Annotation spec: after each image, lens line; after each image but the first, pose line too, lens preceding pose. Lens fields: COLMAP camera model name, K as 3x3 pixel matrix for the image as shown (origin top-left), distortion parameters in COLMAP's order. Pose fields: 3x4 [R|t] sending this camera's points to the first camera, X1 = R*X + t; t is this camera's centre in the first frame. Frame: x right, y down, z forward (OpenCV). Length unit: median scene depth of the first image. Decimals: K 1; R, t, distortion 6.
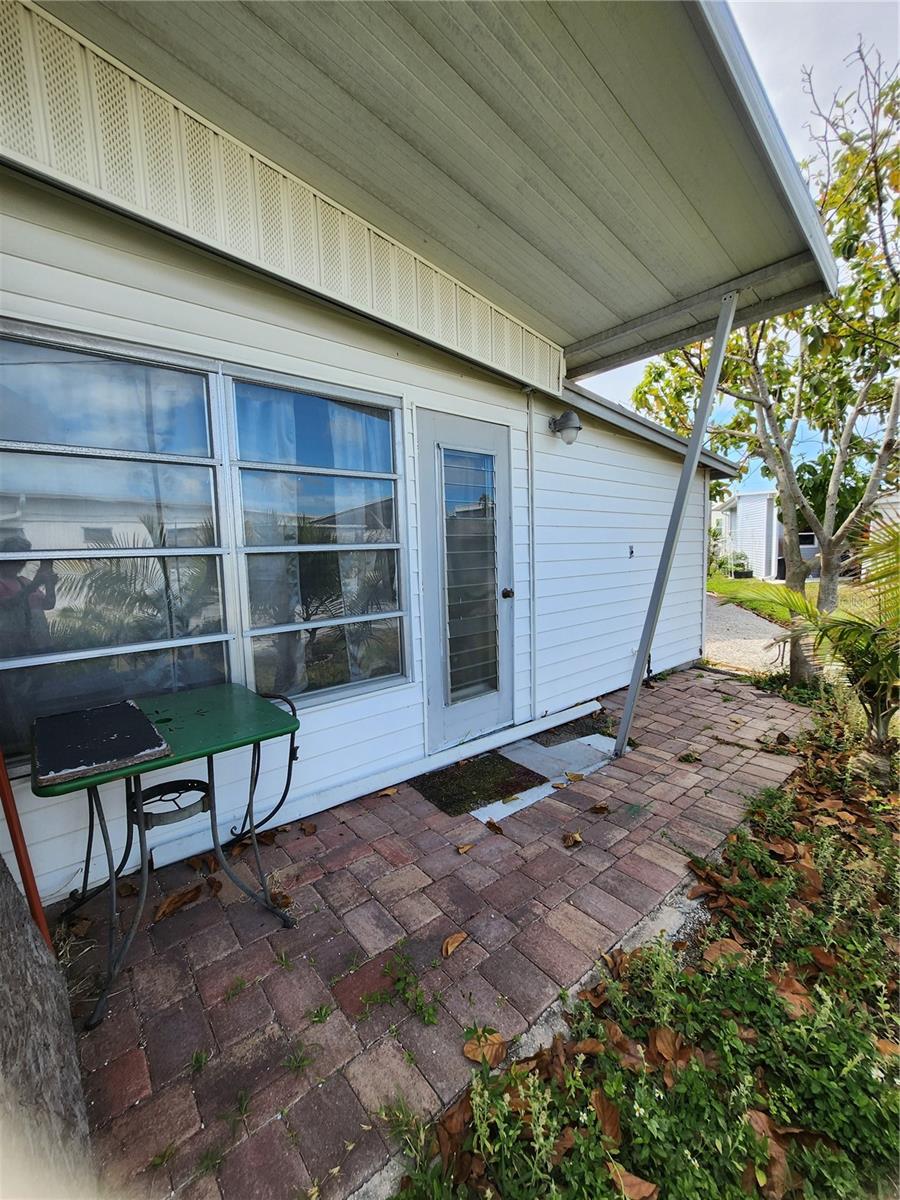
lens RADIAL K [[482.2, 0, 449.5], [0, 482.2, 599.6], [0, 0, 1]] dist [-0.022151, 0.001130]
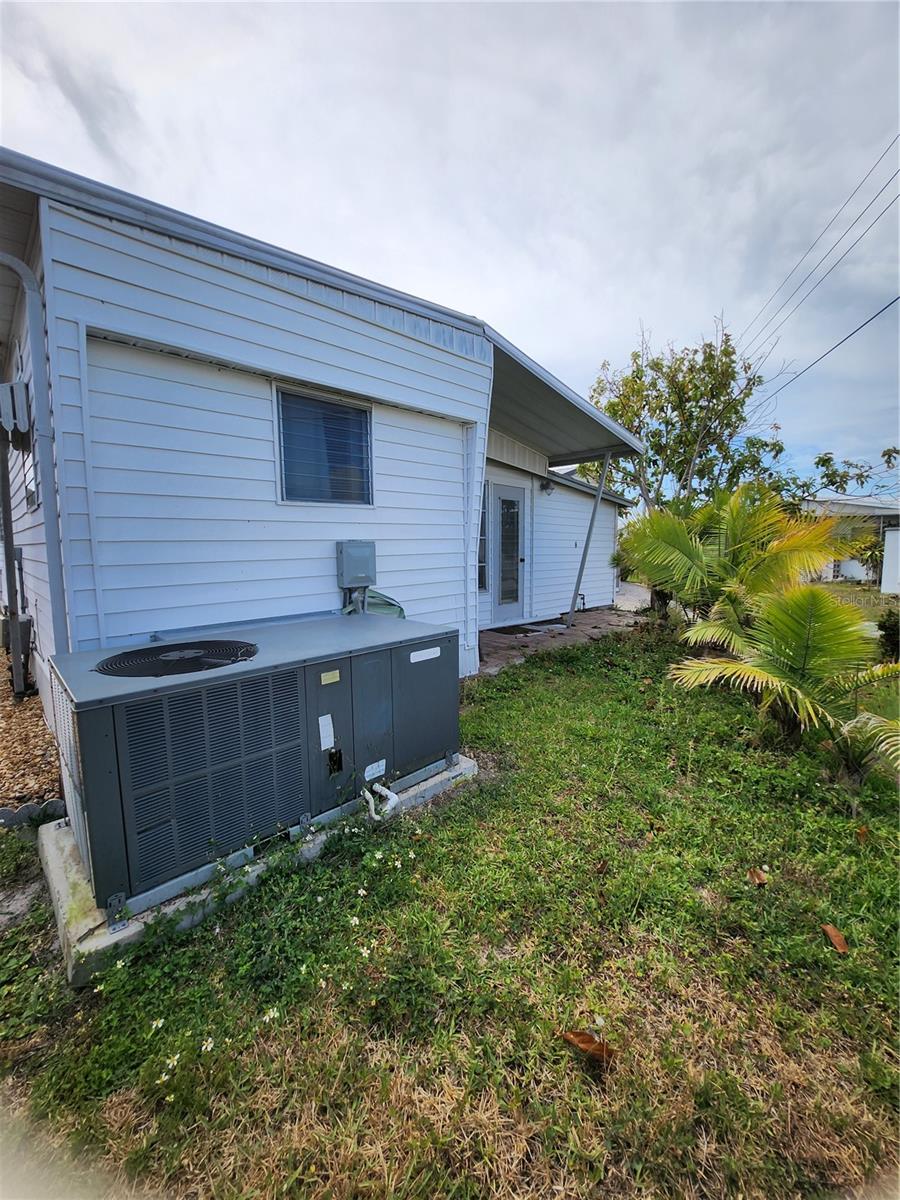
lens RADIAL K [[482.2, 0, 450.0], [0, 482.2, 596.0], [0, 0, 1]] dist [-0.022151, 0.001130]
pose [[0.994944, 0.009448, 0.099986, -0.447687], [-0.010040, 0.999935, 0.005422, 0.148033], [-0.099928, -0.006399, 0.994974, -1.247050]]
